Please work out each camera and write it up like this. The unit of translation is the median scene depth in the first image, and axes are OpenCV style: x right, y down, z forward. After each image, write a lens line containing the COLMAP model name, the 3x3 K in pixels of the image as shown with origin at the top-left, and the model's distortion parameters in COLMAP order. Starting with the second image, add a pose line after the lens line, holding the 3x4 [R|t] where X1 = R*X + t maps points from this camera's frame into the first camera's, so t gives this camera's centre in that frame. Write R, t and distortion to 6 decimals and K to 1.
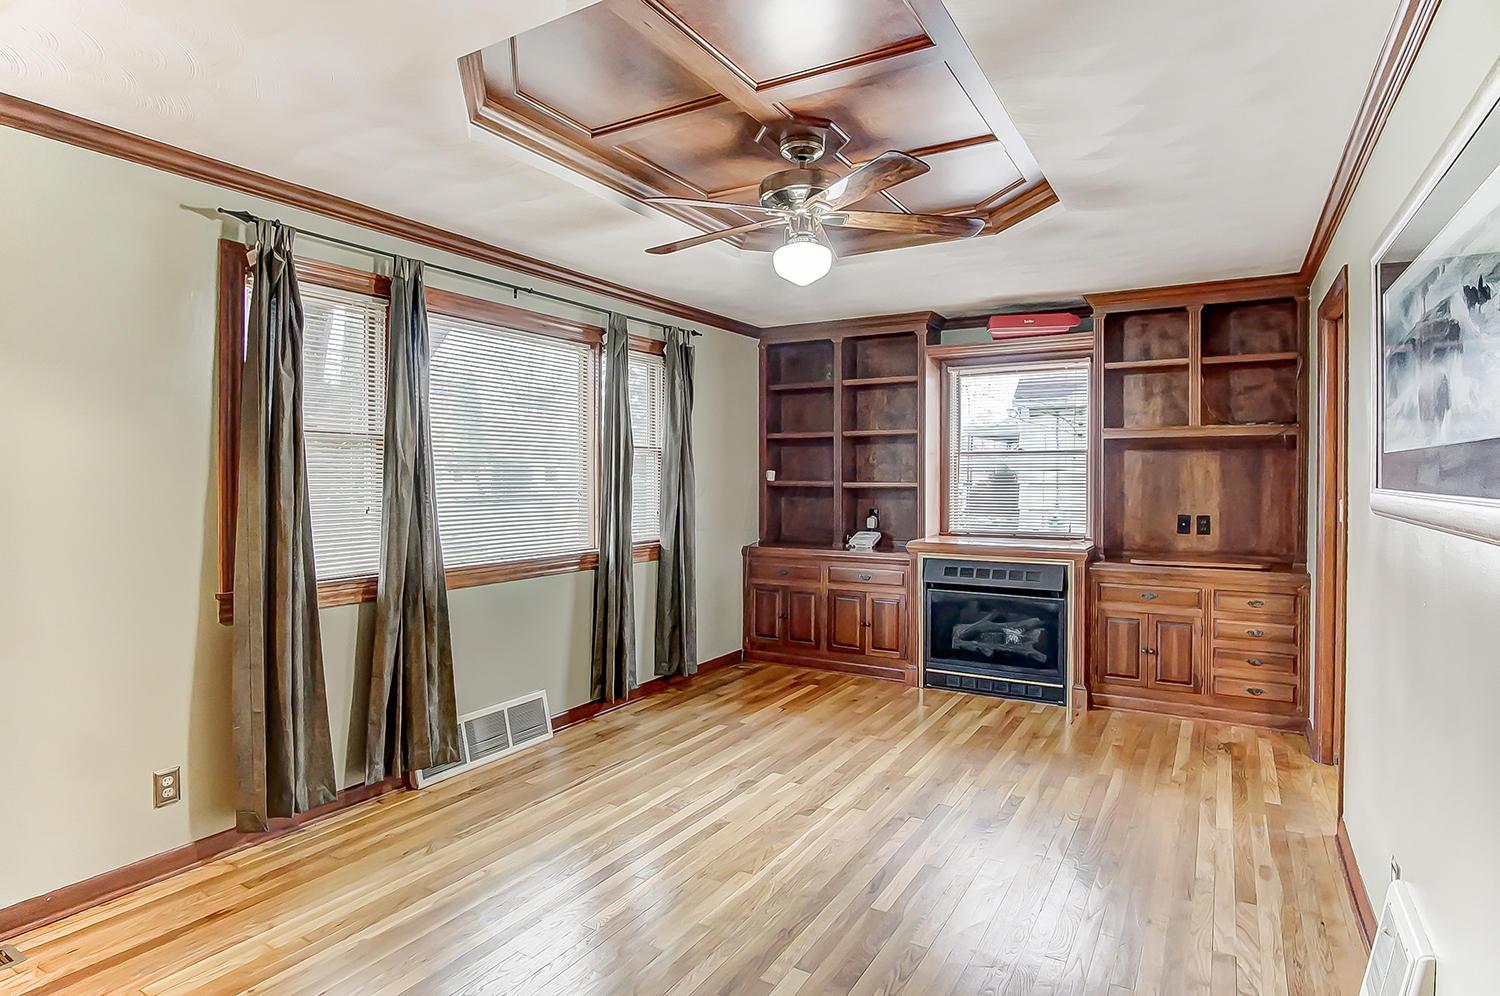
lens RADIAL K [[819.0, 0, 745.0], [0, 819.0, 488.2], [0, 0, 1]] dist [-0.021847, 0.000923]
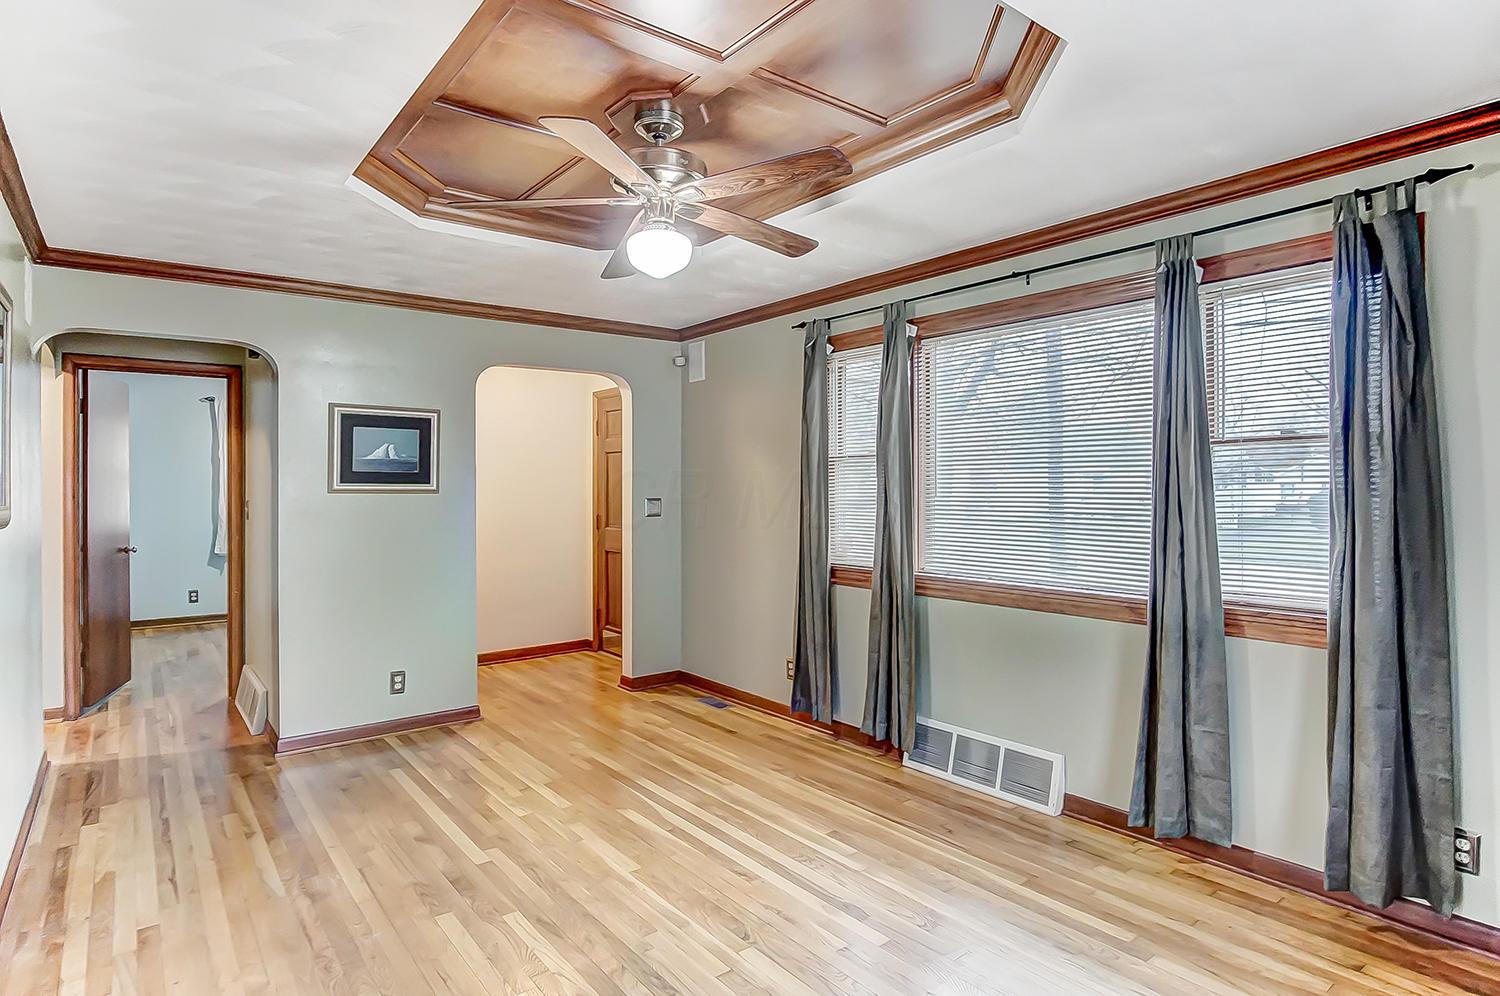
lens RADIAL K [[819.0, 0, 745.0], [0, 819.0, 488.2], [0, 0, 1]] dist [-0.021847, 0.000923]
pose [[-0.370206, 0.003089, -0.928945, 0.719295], [-0.009922, 0.999924, 0.007279, -0.022203], [0.928897, 0.011912, -0.370147, 1.178995]]
